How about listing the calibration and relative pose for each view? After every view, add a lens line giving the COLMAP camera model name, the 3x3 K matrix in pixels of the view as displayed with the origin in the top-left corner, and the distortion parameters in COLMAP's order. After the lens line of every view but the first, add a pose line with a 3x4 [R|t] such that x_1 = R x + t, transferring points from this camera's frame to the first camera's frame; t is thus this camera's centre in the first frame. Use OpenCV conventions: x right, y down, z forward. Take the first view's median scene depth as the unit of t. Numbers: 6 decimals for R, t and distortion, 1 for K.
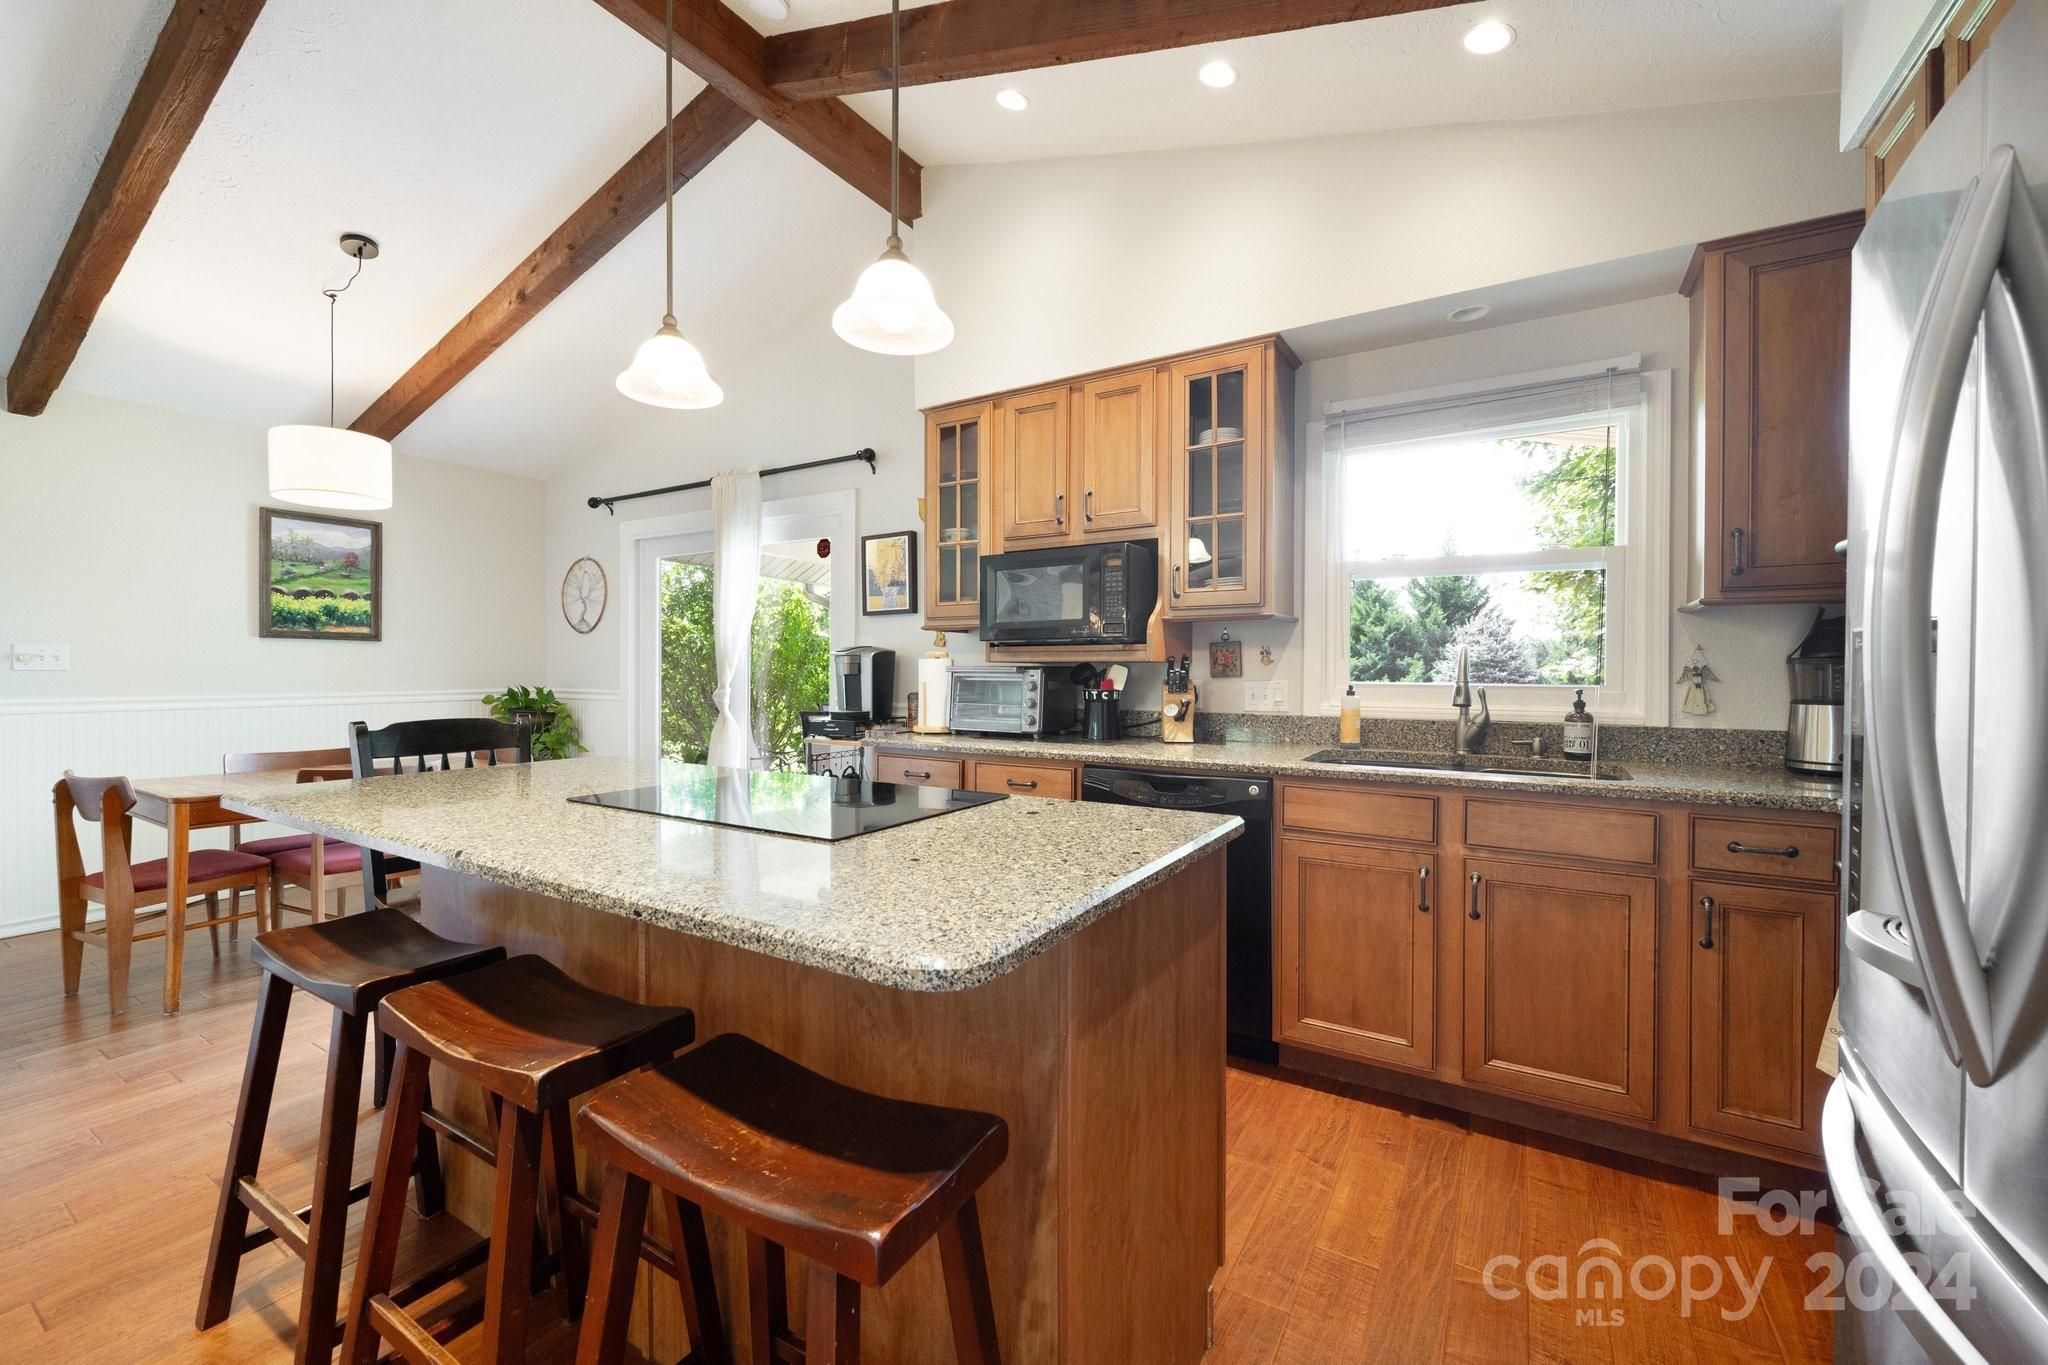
lens RADIAL K [[818.6, 0, 1017.4], [0, 818.6, 675.5], [0, 0, 1]] dist [0.000502, 0.000325]
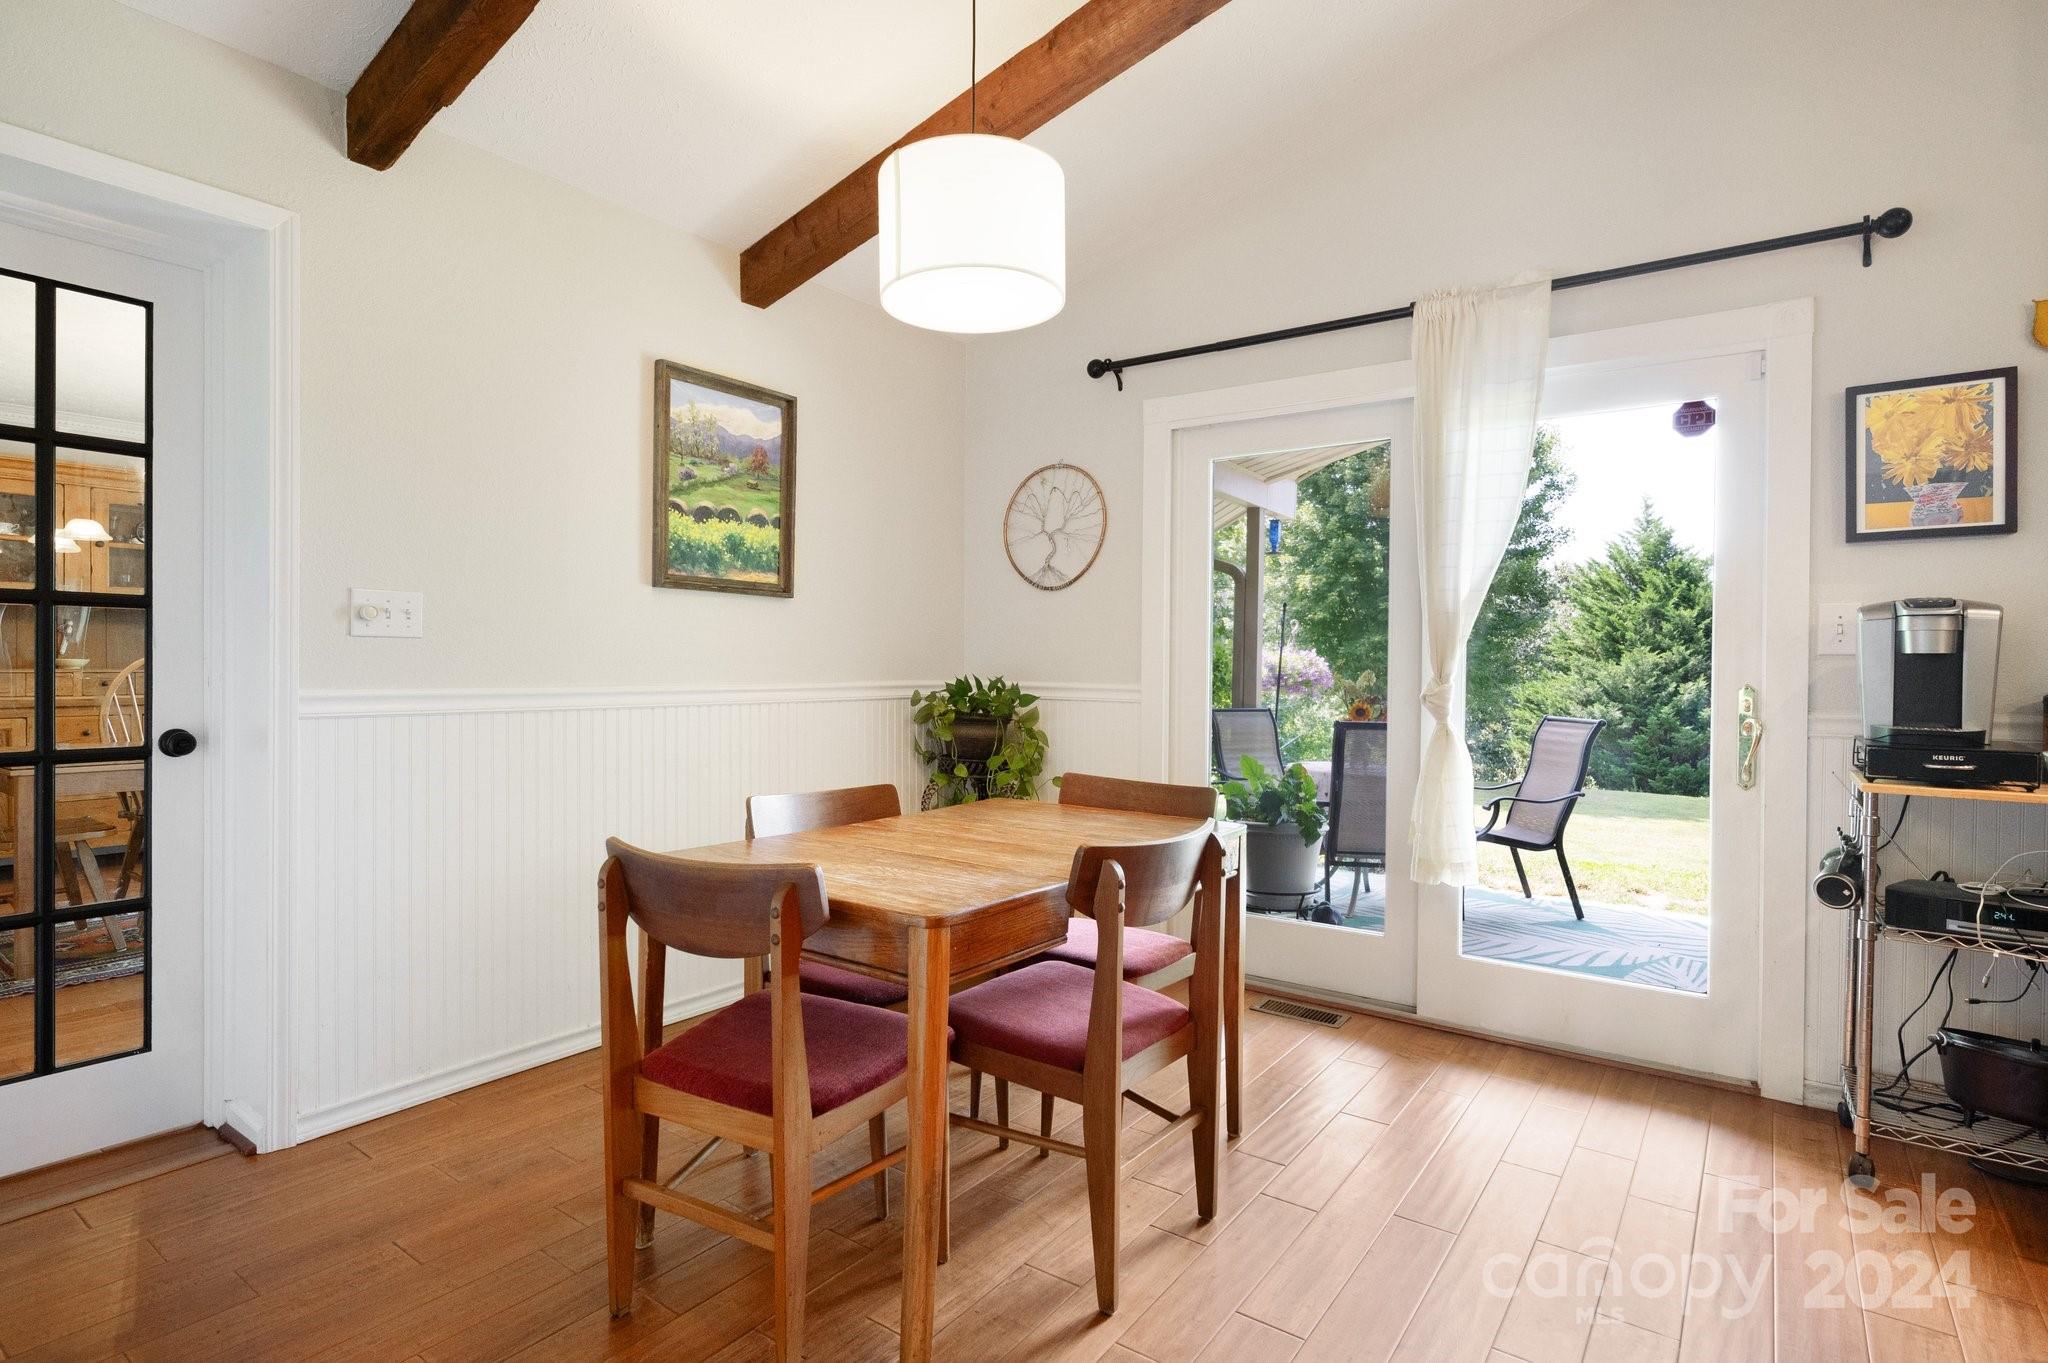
lens RADIAL K [[1035.2, 0, 1018.7], [0, 1035.2, 675.3], [0, 0, 1]] dist [-0.001809, -0.000248]
pose [[0.997042, 0.008094, -0.076432, -0.602573], [-0.007971, 0.999966, 0.001904, 0.012227], [0.076445, -0.001289, 0.997073, 0.289163]]
